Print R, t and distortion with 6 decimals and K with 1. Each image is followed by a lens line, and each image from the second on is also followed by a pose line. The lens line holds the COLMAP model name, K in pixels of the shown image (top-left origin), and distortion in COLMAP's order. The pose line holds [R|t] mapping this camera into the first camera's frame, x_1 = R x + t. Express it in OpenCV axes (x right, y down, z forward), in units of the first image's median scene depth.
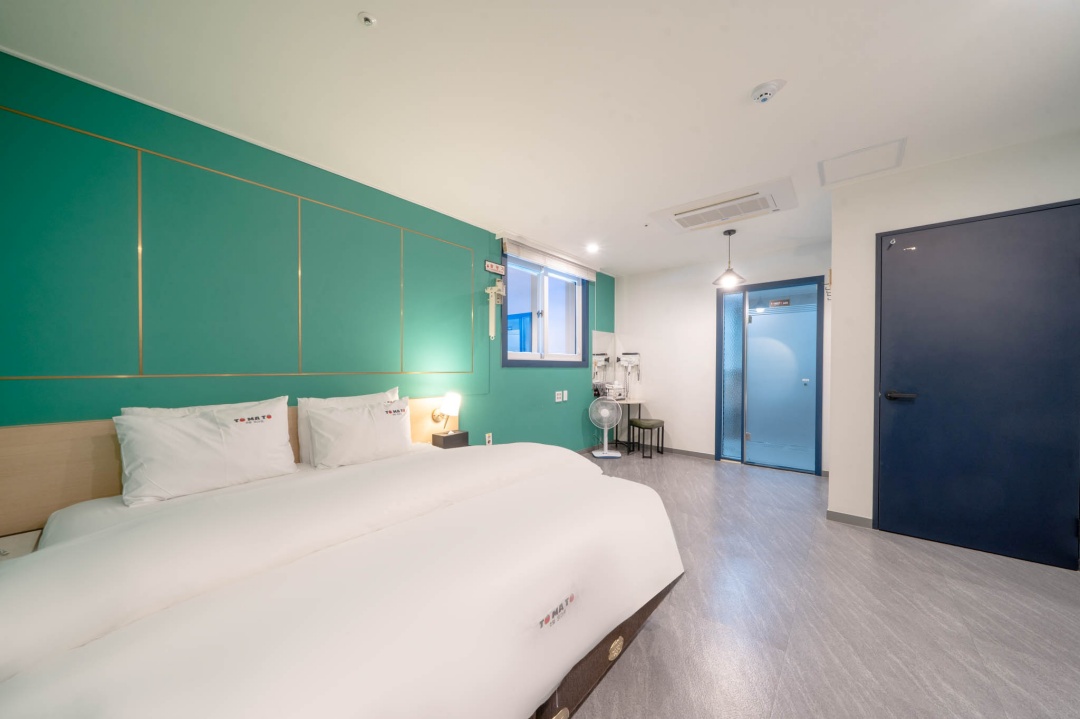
lens RADIAL K [[372.7, 0, 538.1], [0, 372.7, 366.6], [0, 0, 1]] dist [-0.001193, -0.000051]
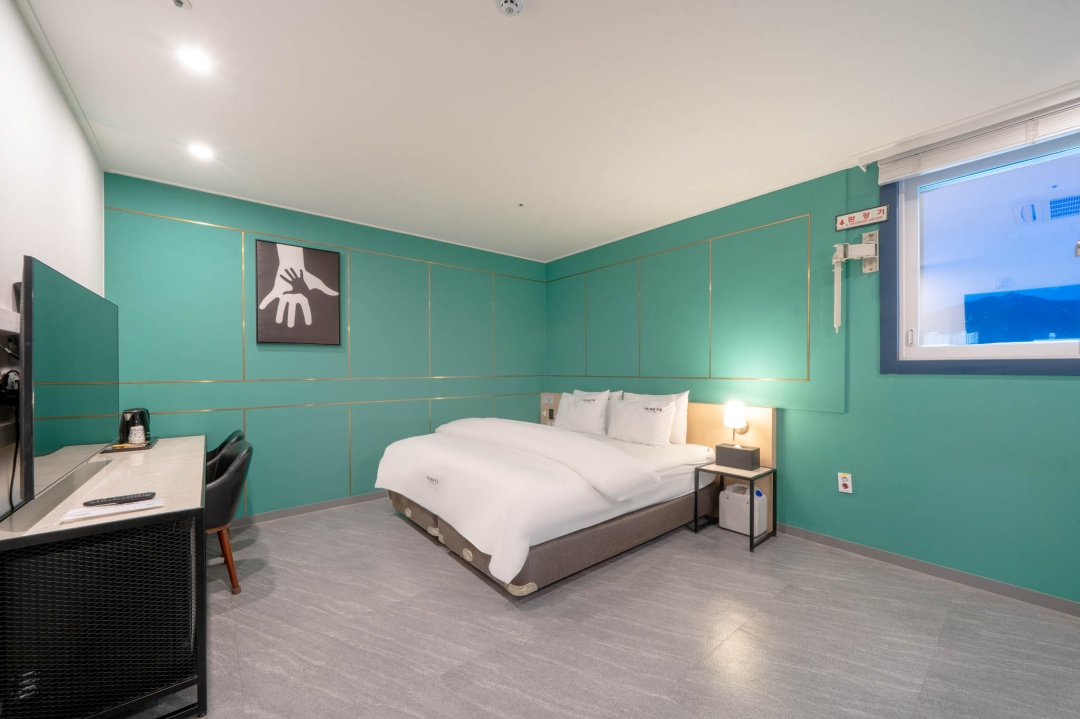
lens RADIAL K [[405.5, 0, 538.9], [0, 405.5, 367.5], [0, 0, 1]] dist [-0.002711, -0.000243]
pose [[-0.178137, -0.005830, -0.983988, 0.670727], [0.001933, 0.999978, -0.006275, -0.005788], [0.984004, -0.003020, -0.178122, 0.586598]]
